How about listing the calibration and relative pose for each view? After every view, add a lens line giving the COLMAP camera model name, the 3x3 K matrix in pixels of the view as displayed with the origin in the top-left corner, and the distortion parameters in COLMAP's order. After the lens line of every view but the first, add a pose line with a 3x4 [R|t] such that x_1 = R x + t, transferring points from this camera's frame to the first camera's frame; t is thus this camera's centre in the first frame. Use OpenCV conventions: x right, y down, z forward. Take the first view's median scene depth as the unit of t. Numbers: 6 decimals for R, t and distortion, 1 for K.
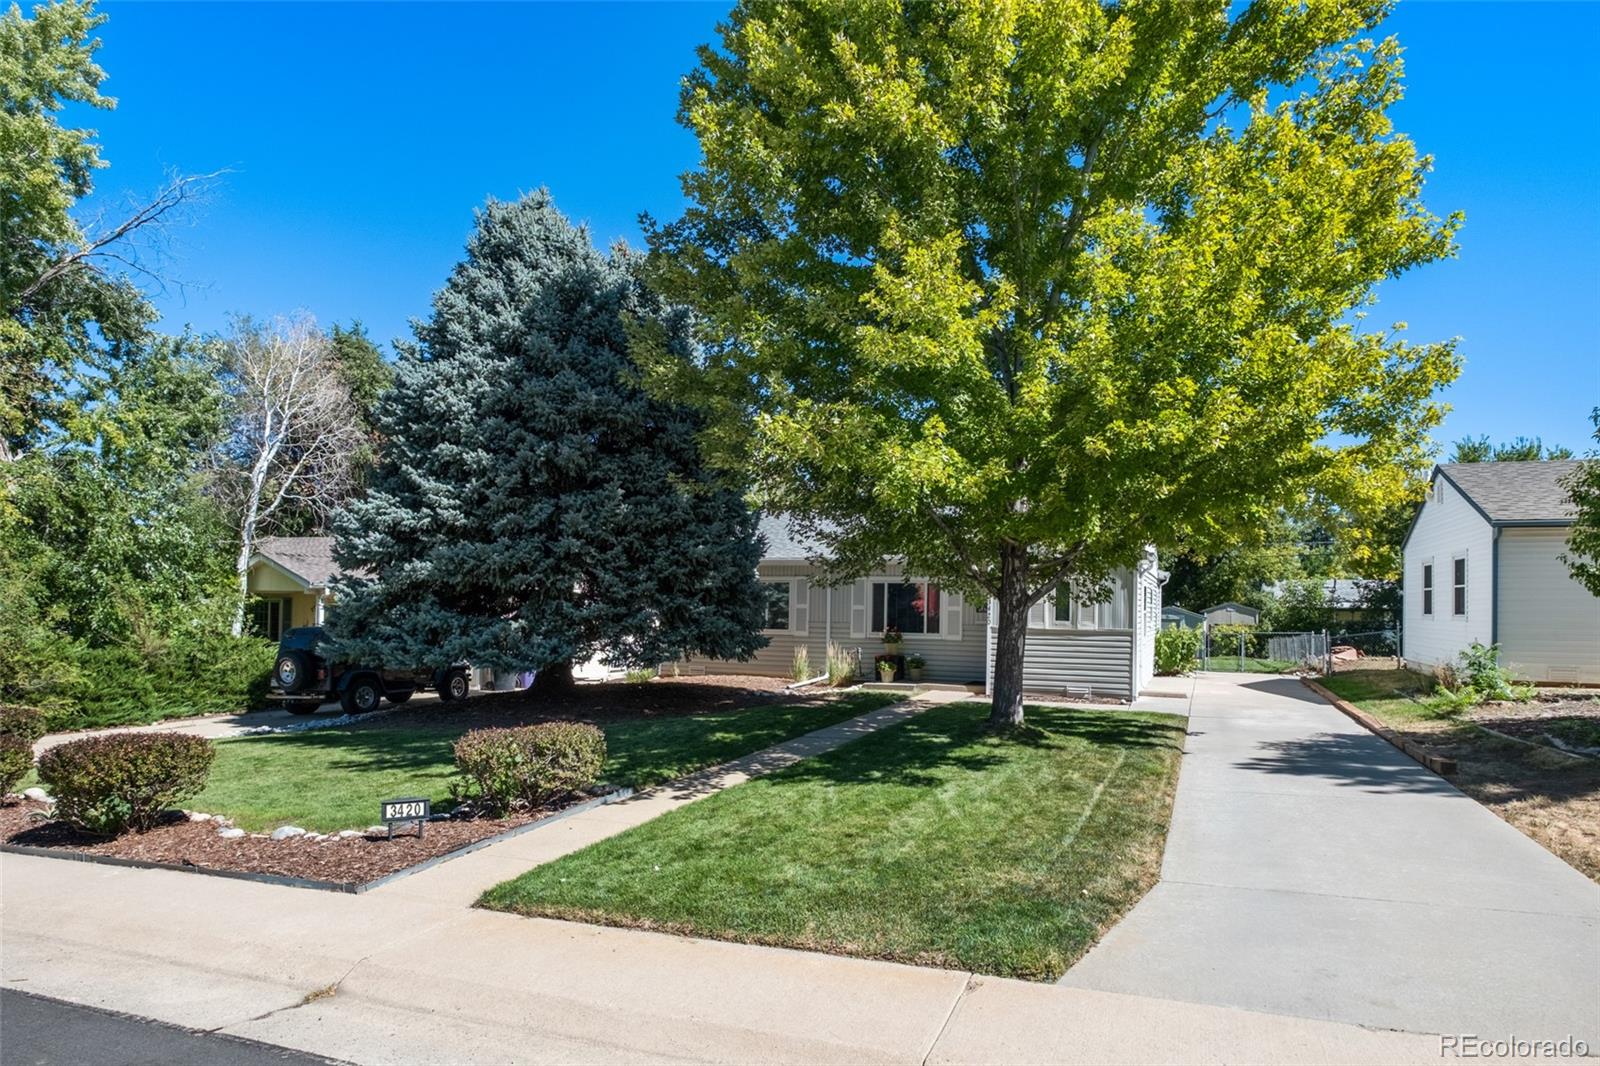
lens RADIAL K [[880.6, 0, 854.3], [0, 880.6, 556.1], [0, 0, 1]] dist [0.000109, -0.019582]
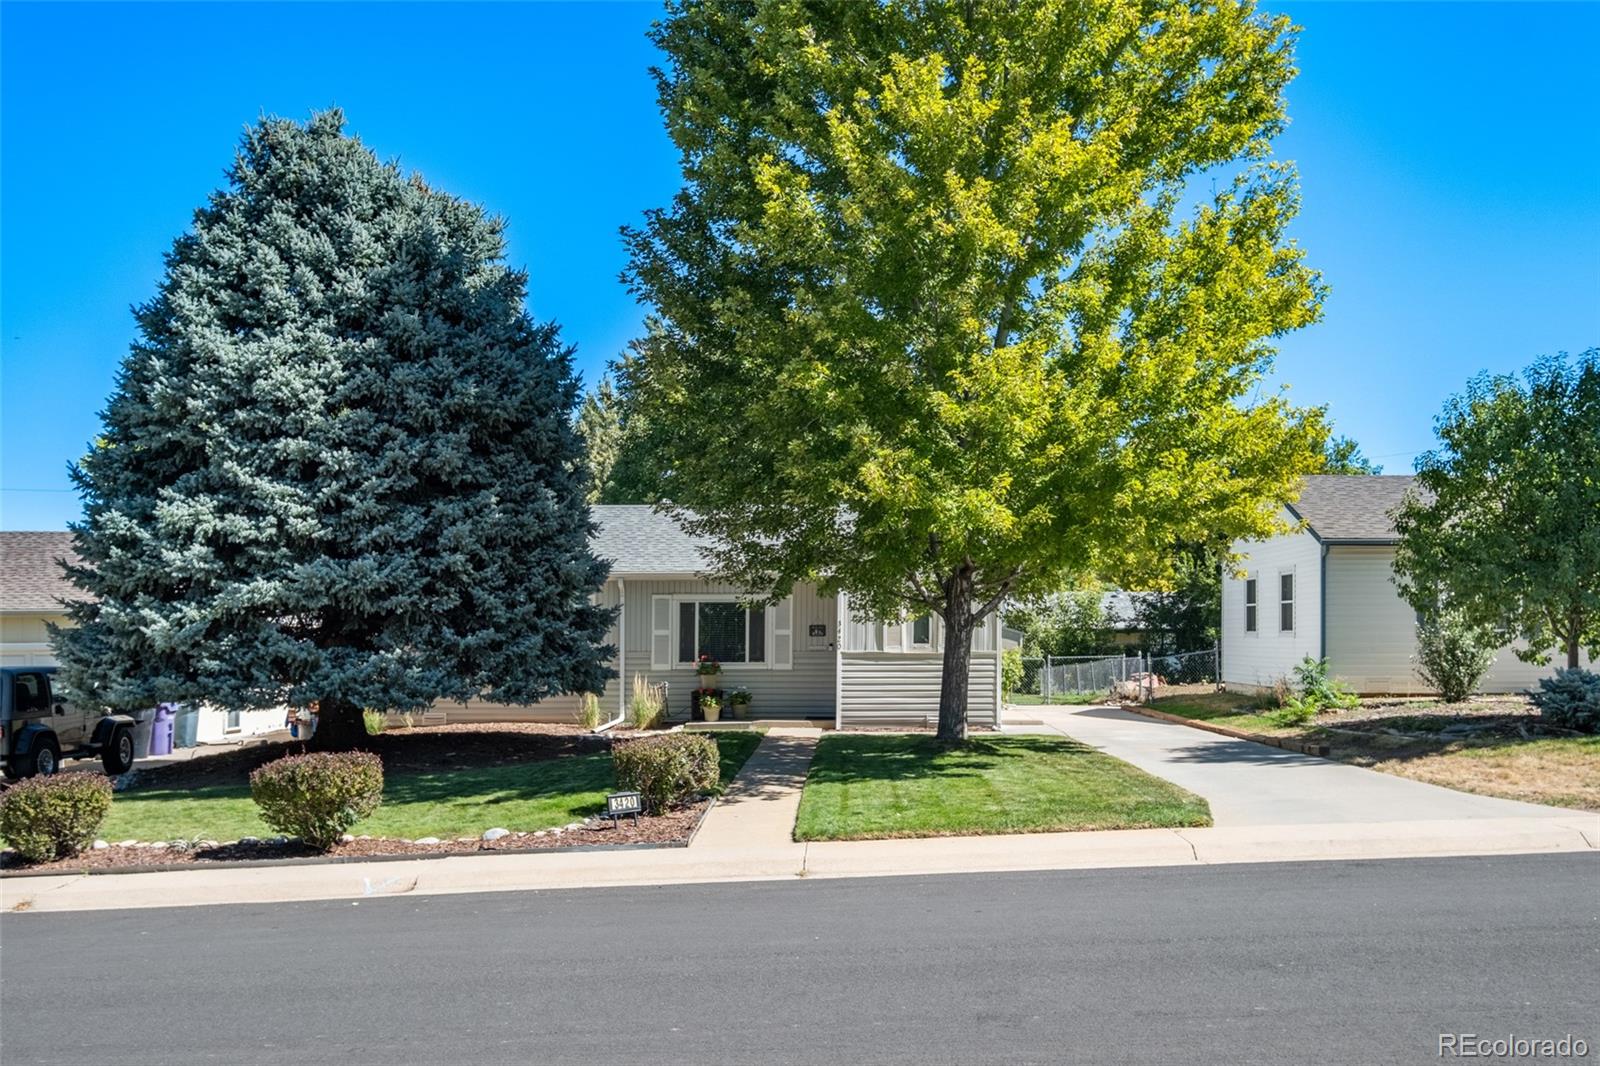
lens RADIAL K [[1524.5, 0, 800.0], [0, 1524.5, 533.0], [0, 0, 1]] dist [-0.041522, 0.004758]
pose [[0.937863, 0.009815, 0.346867, -0.492252], [-0.006138, 0.999913, -0.011699, -0.023799], [-0.346952, 0.008843, 0.937841, -0.487621]]
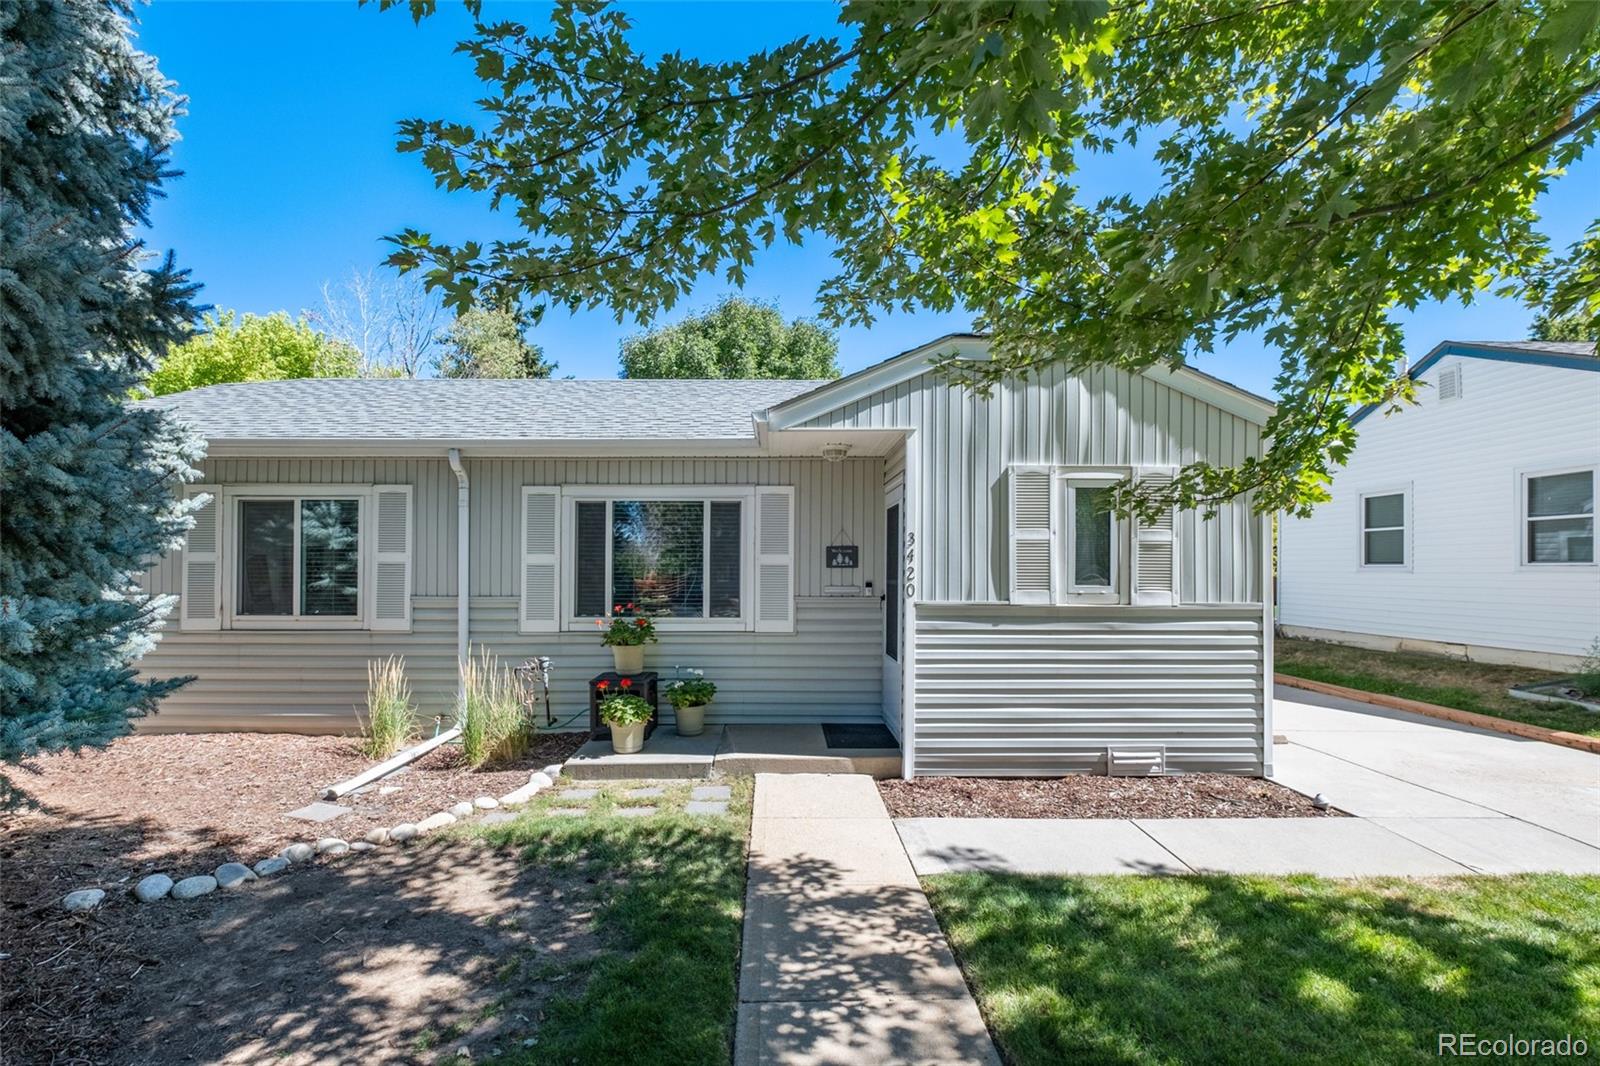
lens RADIAL K [[695.9, 0, 751.0], [0, 695.9, 551.3], [0, 0, 1]] dist [0.000291, -0.000068]
pose [[0.935697, -0.001838, 0.352799, -0.024690], [-0.010356, 0.999412, 0.032673, 0.057834], [-0.352651, -0.034225, 0.935129, 0.889625]]
